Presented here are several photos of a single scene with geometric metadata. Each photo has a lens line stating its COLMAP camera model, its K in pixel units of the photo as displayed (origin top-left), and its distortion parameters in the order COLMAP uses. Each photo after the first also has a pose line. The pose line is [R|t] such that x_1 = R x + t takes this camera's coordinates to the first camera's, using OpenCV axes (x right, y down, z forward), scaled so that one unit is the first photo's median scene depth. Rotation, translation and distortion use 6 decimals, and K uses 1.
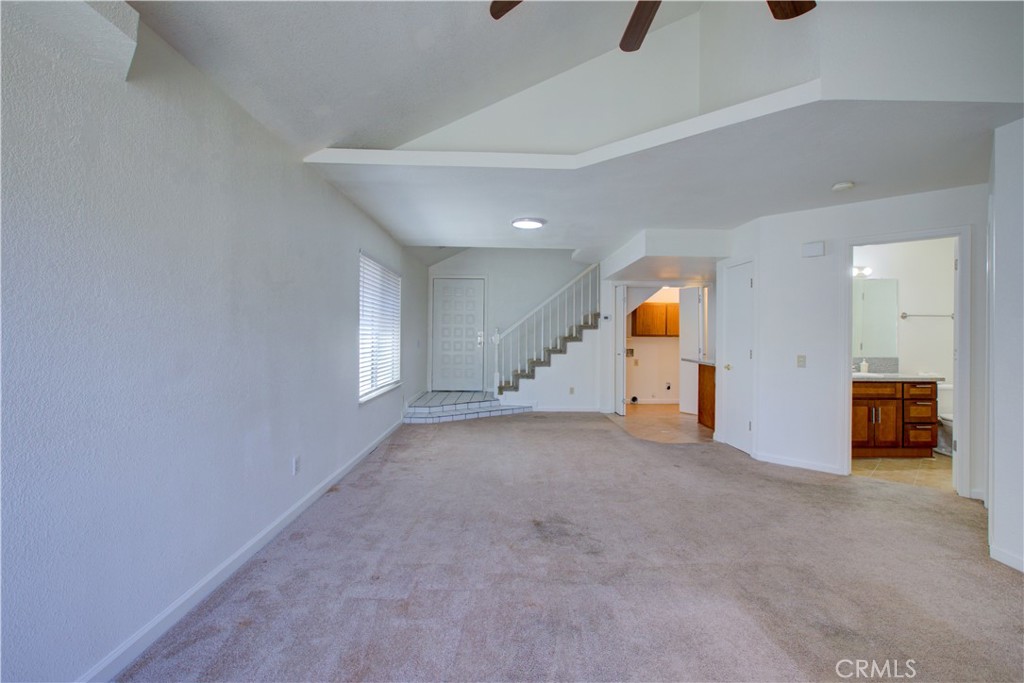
lens RADIAL K [[474.9, 0, 512.0], [0, 474.9, 341.5], [0, 0, 1]] dist [-0.000244, -0.000122]
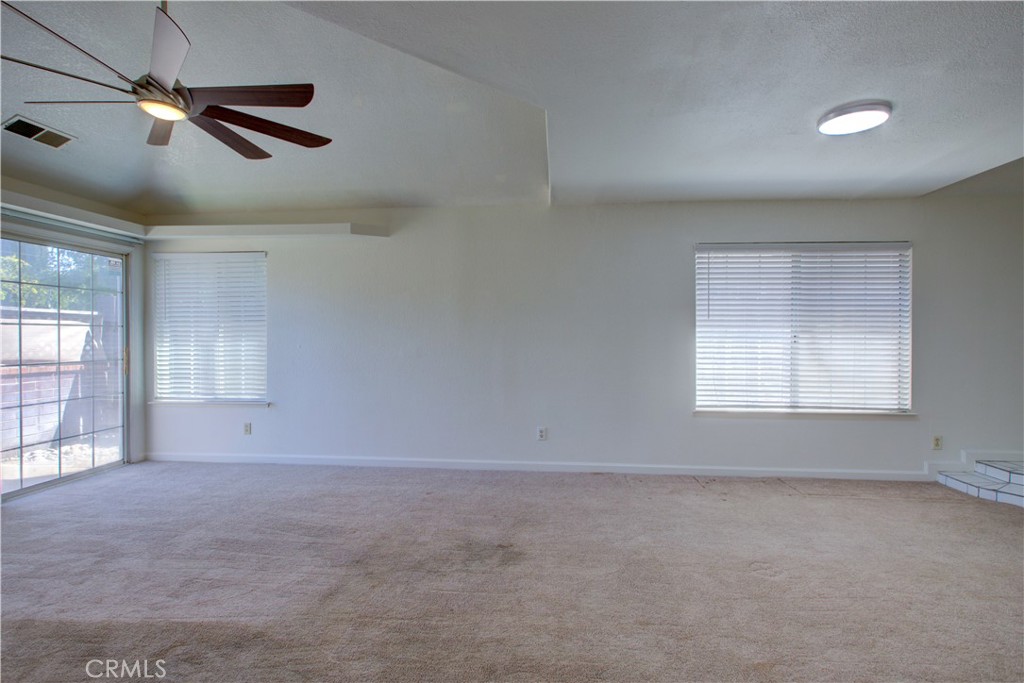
lens RADIAL K [[487.8, 0, 512.0], [0, 487.8, 341.5], [0, 0, 1]] dist [0.001303, 0.000234]
pose [[-0.080985, 0.012940, -0.996631, 0.837468], [-0.015338, 0.999781, 0.014227, -0.019626], [0.996597, 0.016438, -0.080769, 0.932766]]
